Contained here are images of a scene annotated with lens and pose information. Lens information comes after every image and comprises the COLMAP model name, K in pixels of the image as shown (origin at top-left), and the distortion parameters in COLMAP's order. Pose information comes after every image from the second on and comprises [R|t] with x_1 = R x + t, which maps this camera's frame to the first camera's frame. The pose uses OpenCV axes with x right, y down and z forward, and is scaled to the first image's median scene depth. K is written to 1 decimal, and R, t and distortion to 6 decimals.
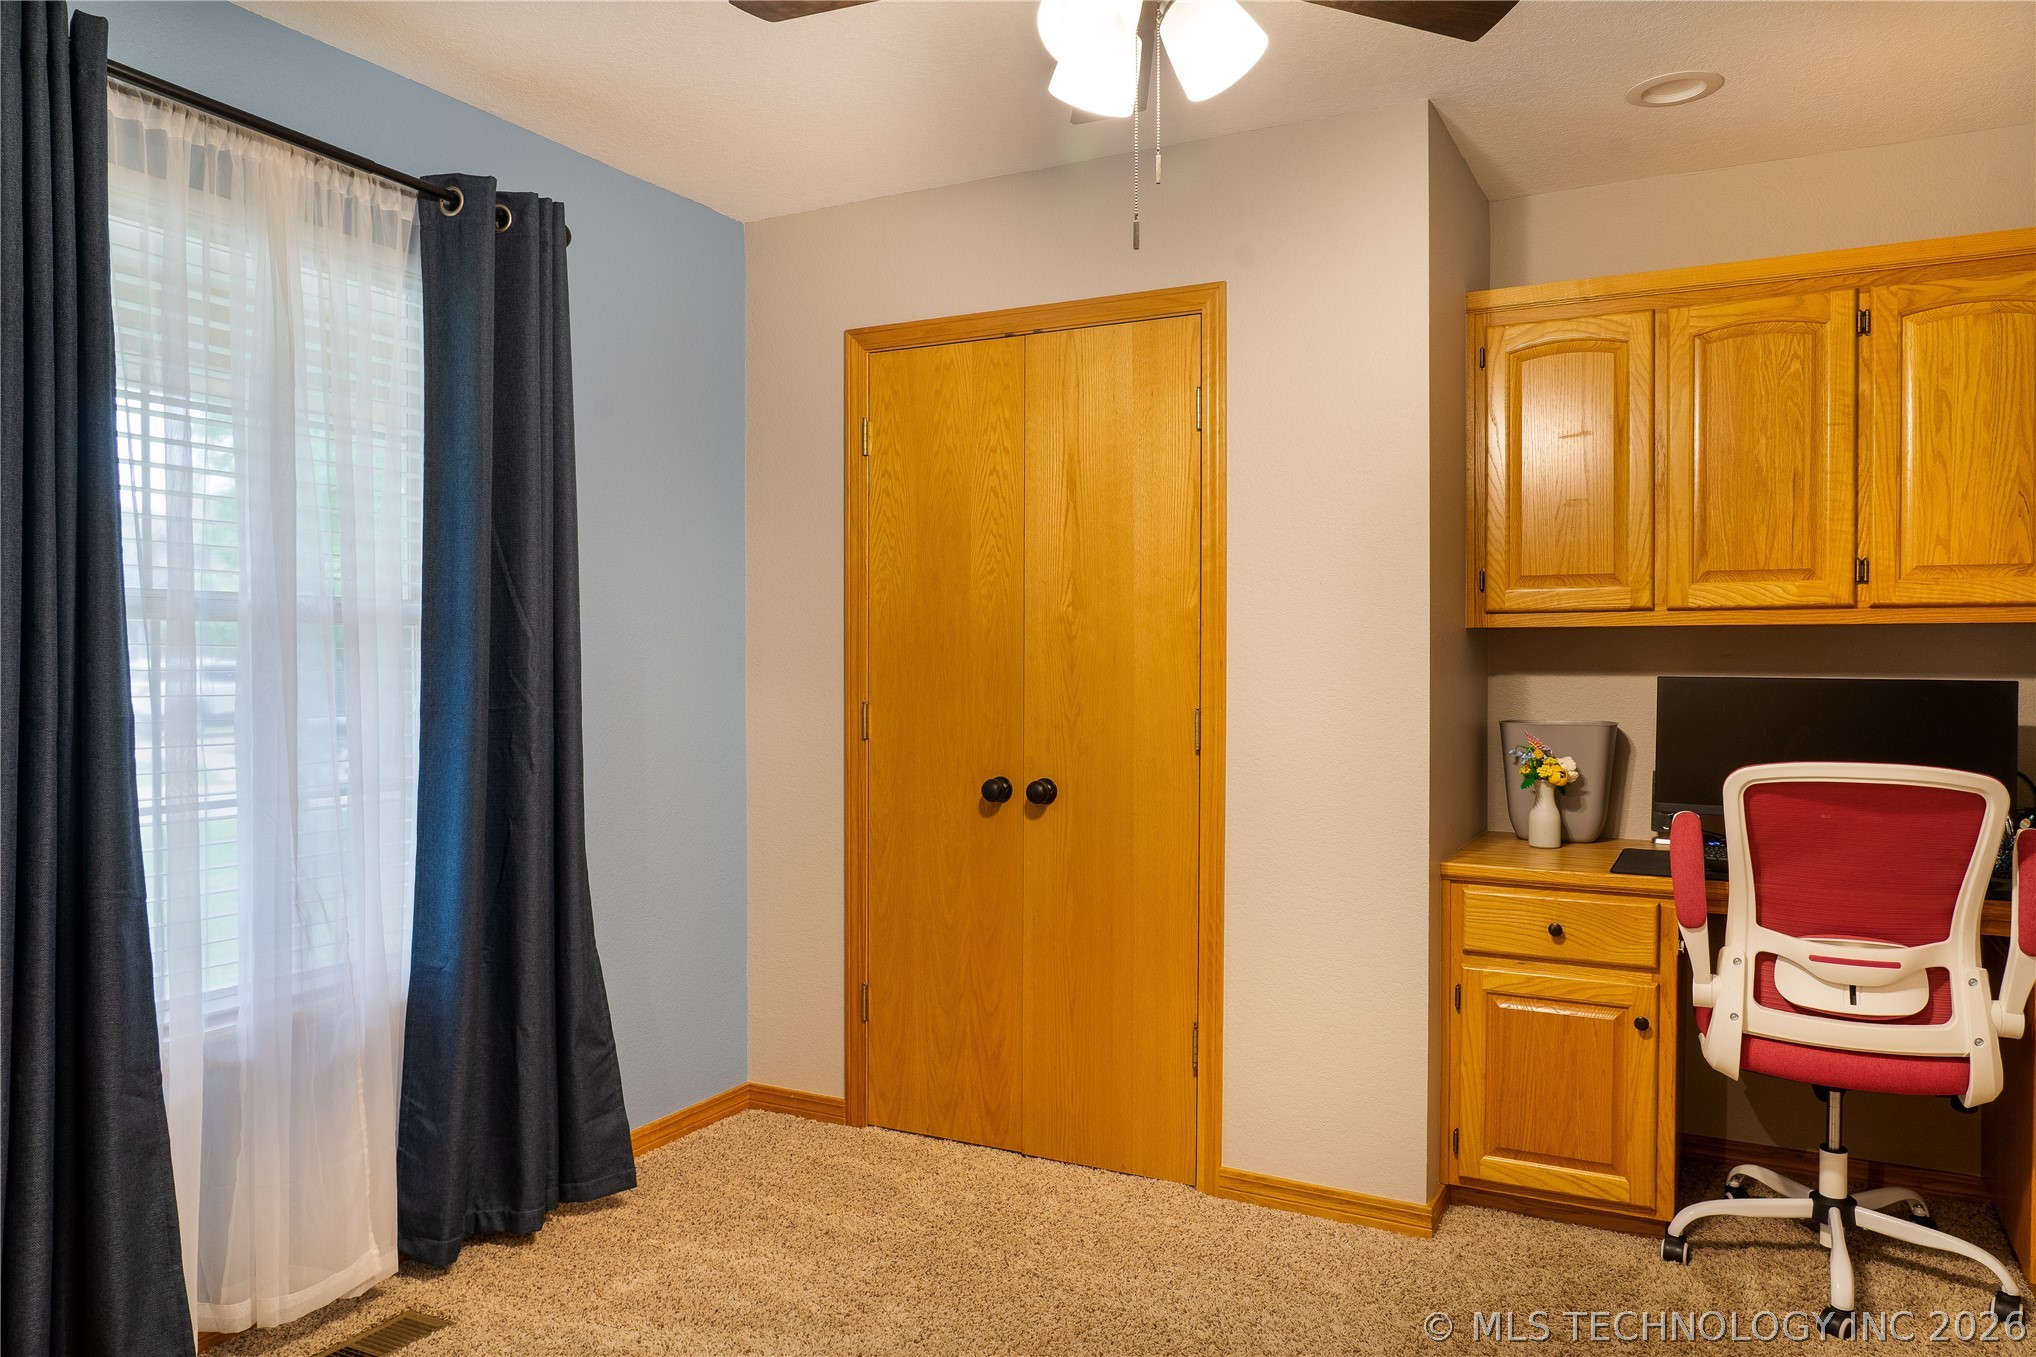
lens RADIAL K [[1406.5, 0, 1026.3], [0, 1406.5, 670.2], [0, 0, 1]] dist [-0.010712, 0.001983]
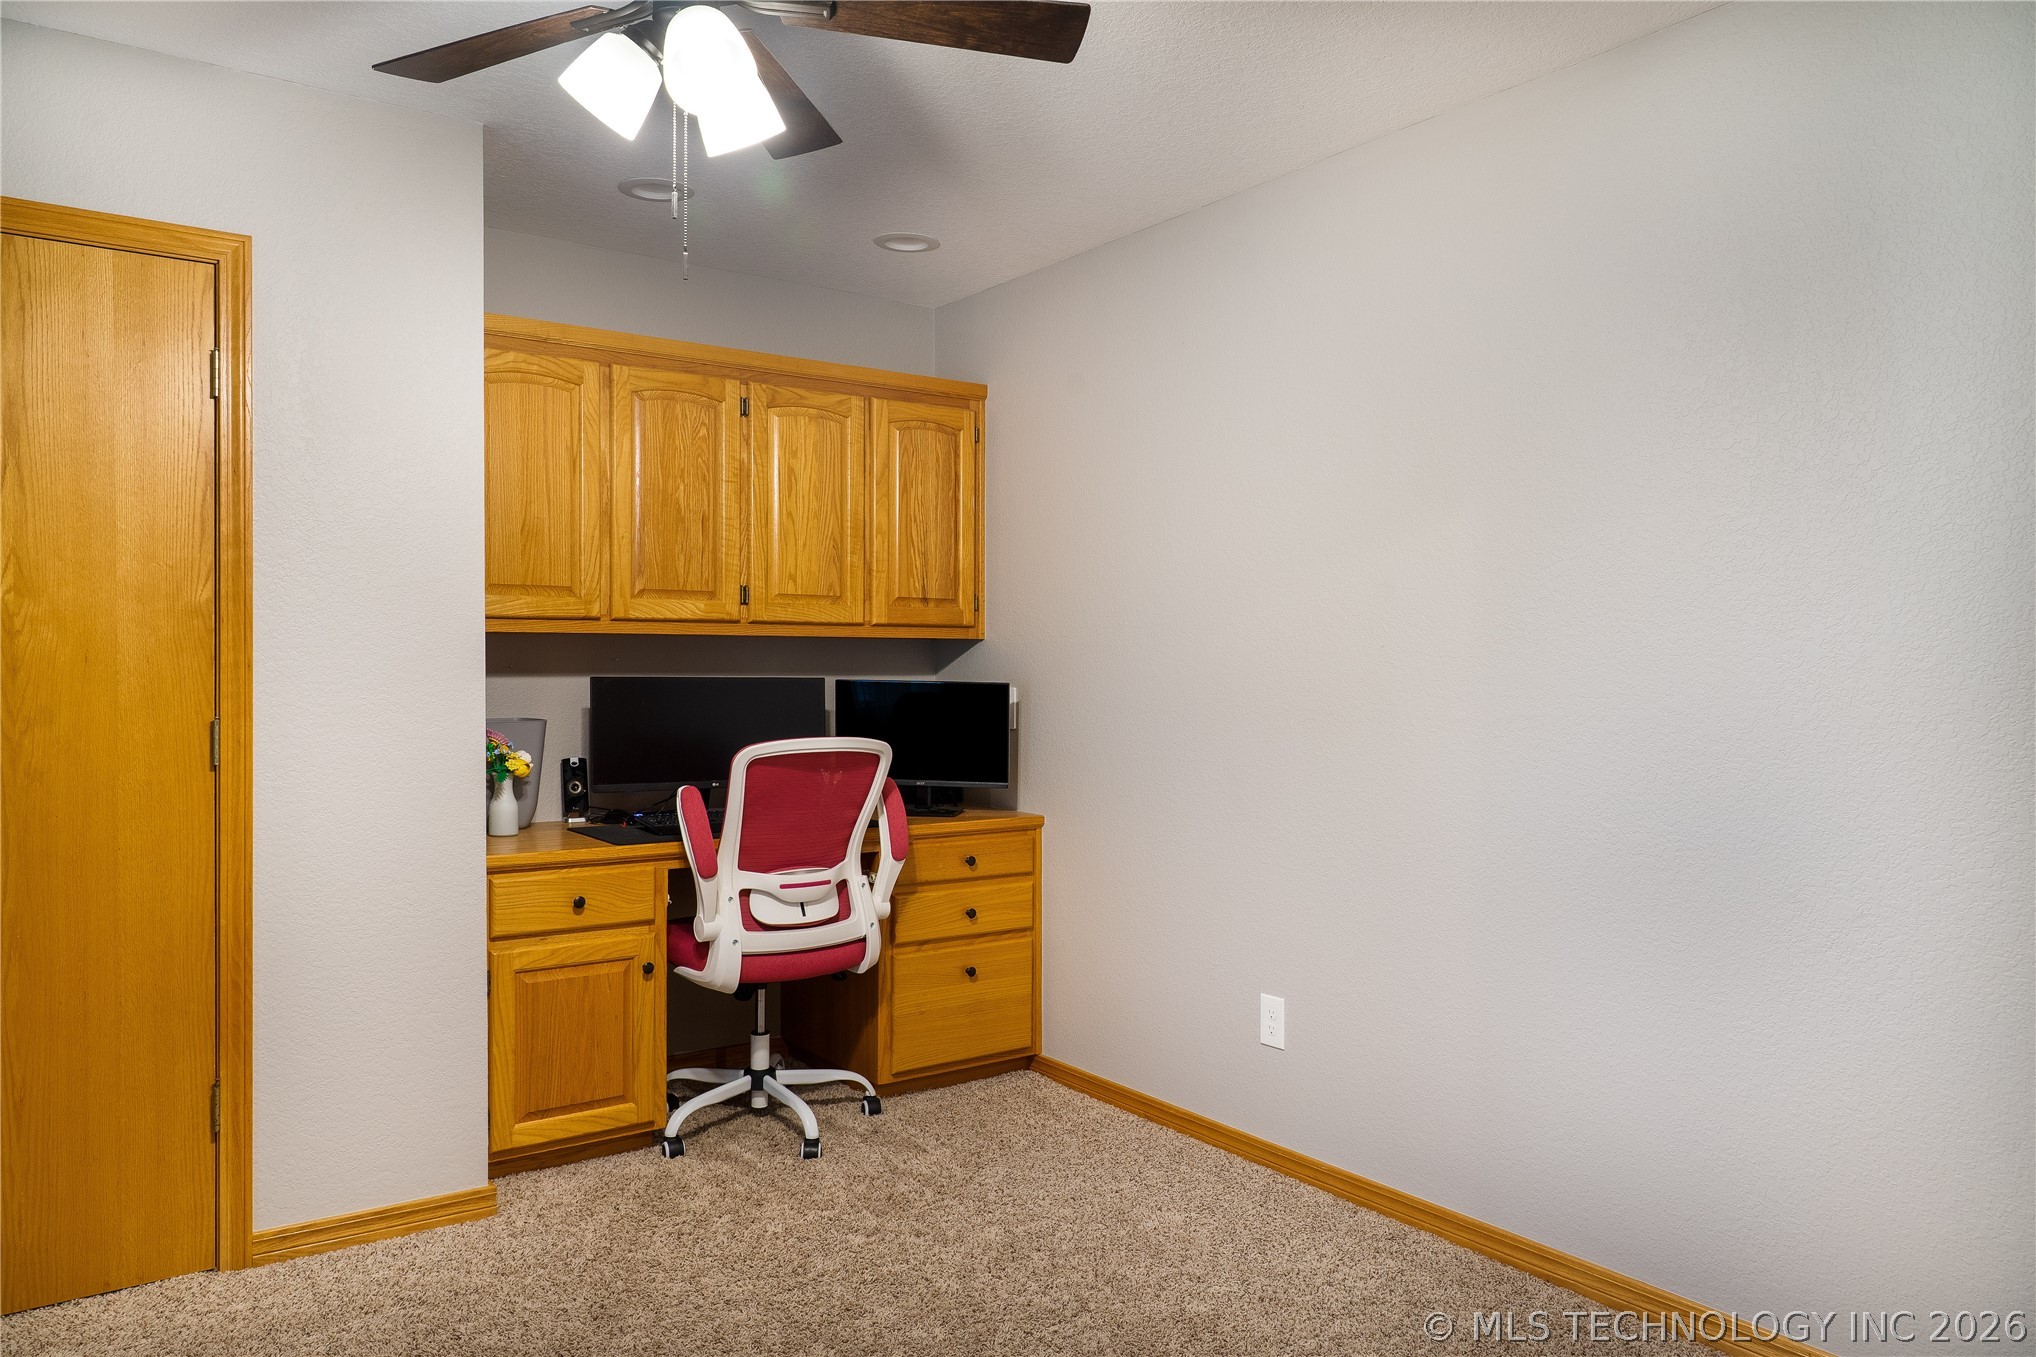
lens RADIAL K [[1406.5, 0, 1026.3], [0, 1406.5, 670.2], [0, 0, 1]] dist [-0.010712, 0.001983]
pose [[0.431248, -0.003848, 0.902225, -0.481352], [0.005337, 0.999984, 0.001714, -0.001105], [-0.902218, 0.004076, 0.431262, 0.189023]]
